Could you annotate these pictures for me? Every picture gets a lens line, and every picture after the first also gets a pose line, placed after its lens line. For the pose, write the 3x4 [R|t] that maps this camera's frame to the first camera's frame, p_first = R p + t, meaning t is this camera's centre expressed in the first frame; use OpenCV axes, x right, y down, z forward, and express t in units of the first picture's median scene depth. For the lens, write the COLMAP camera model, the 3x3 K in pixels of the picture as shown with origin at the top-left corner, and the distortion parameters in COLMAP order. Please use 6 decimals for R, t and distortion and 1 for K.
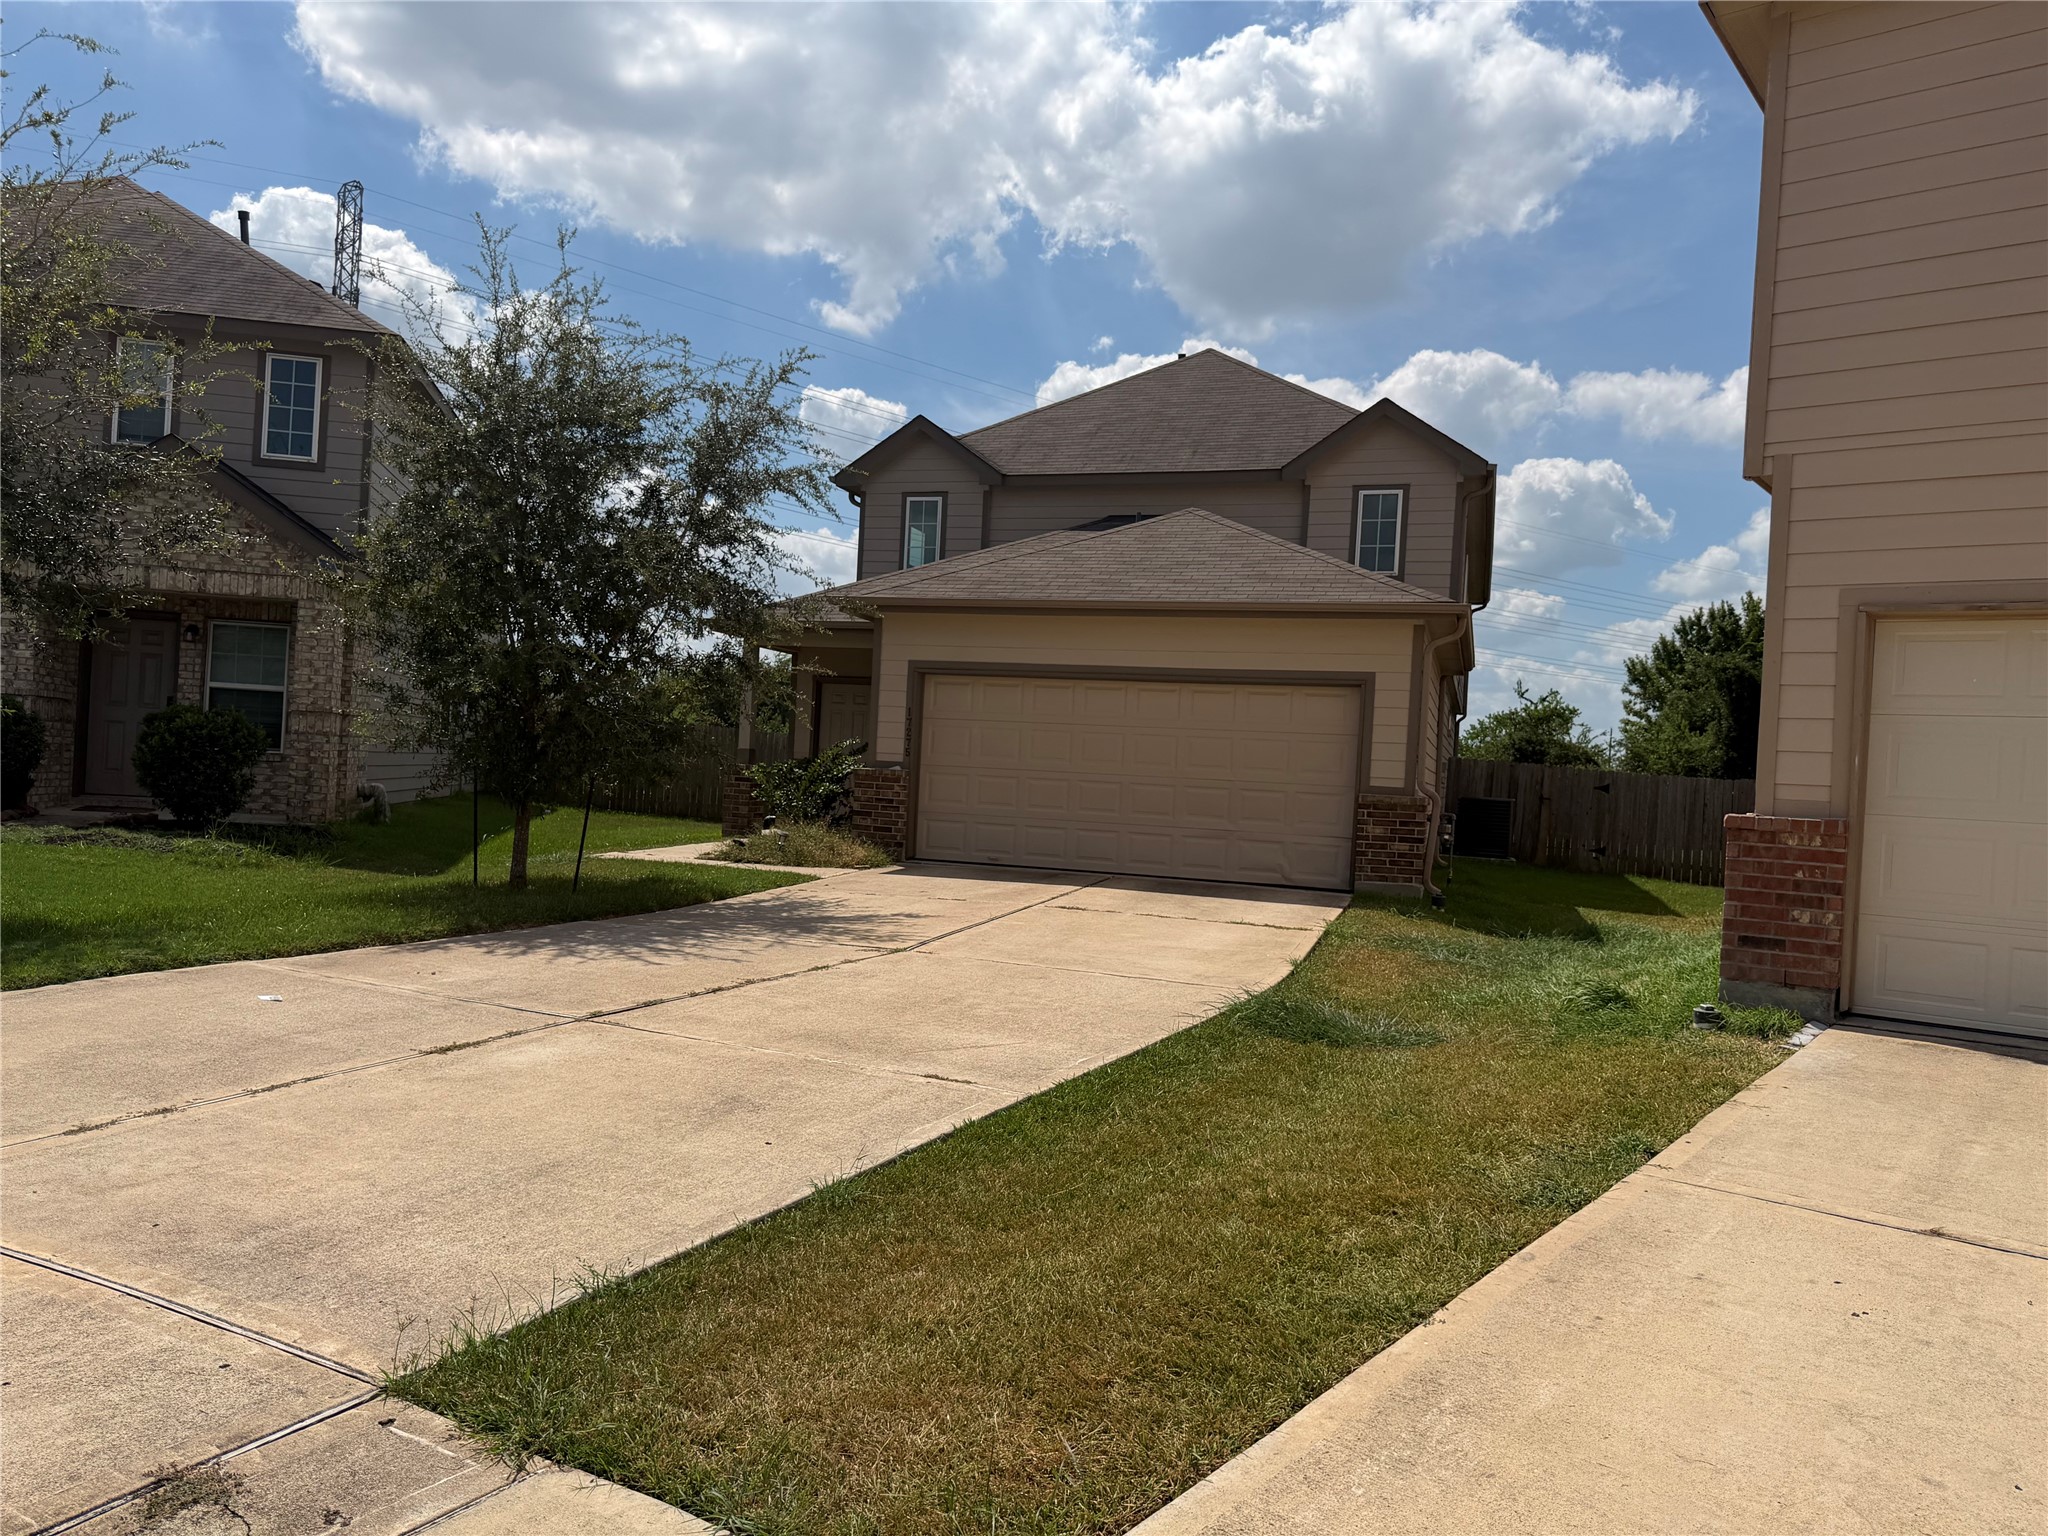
lens RADIAL K [[1420.4, 0, 1024.0], [0, 1420.4, 768.0], [0, 0, 1]] dist [0.145574, -0.255850]
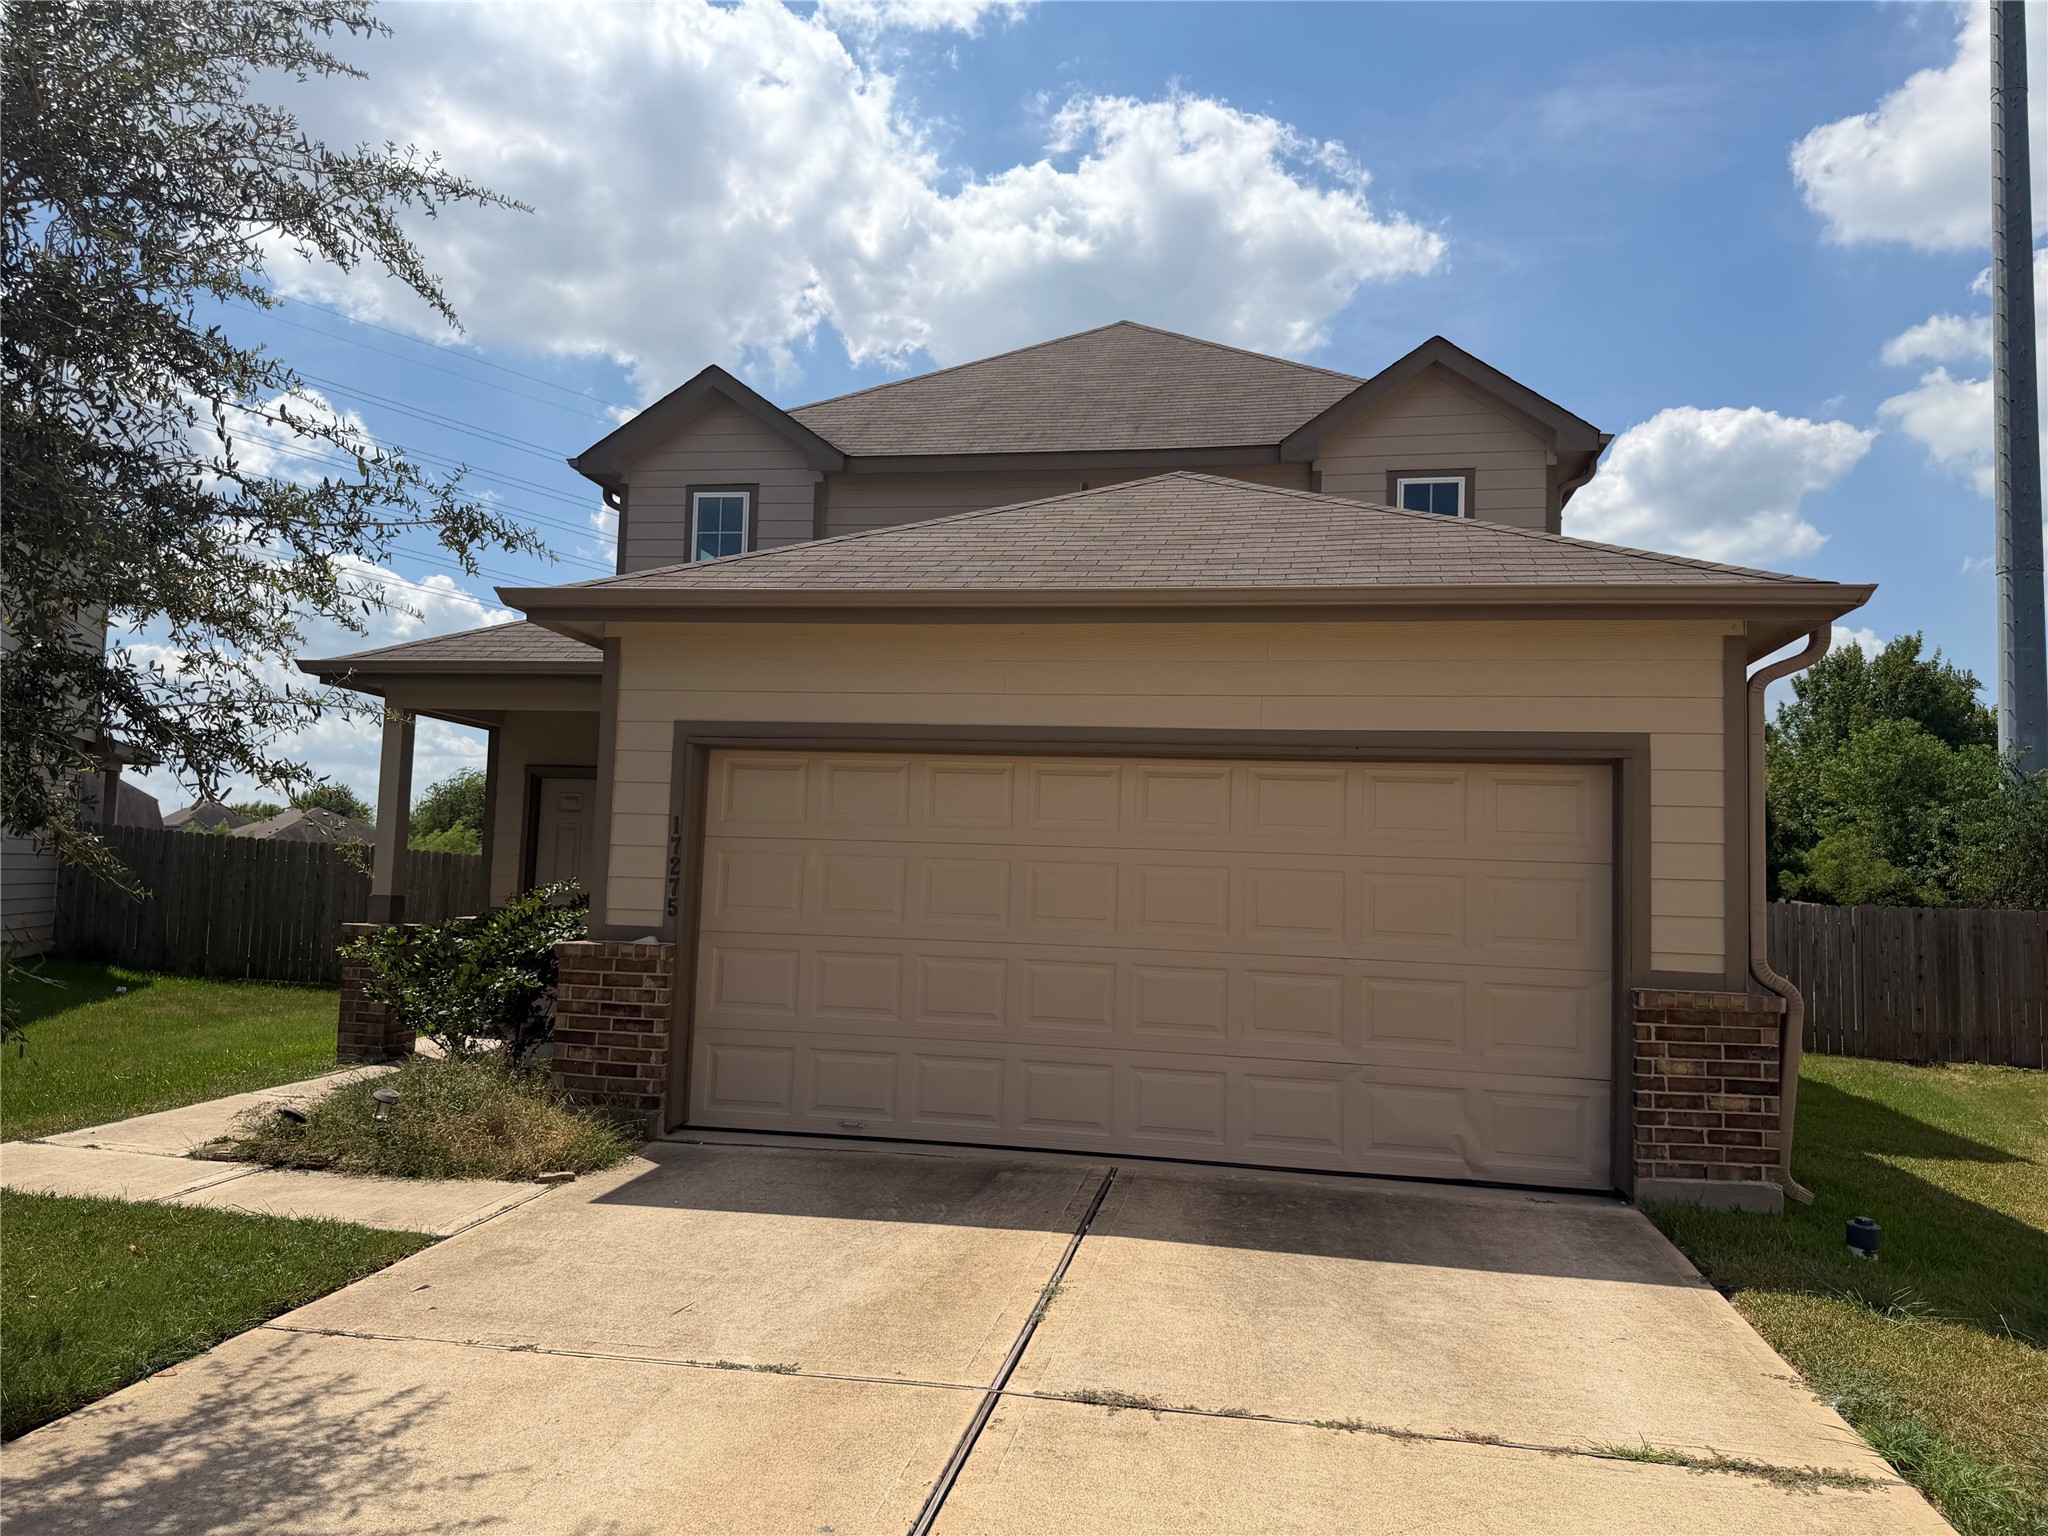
lens RADIAL K [[1420.4, 0, 1024.0], [0, 1420.4, 768.0], [0, 0, 1]] dist [0.145574, -0.255850]
pose [[0.992039, -0.006872, 0.125747, -0.023255], [0.016373, 0.997074, -0.074675, -0.020092], [-0.124866, 0.076139, 0.989248, 0.492053]]
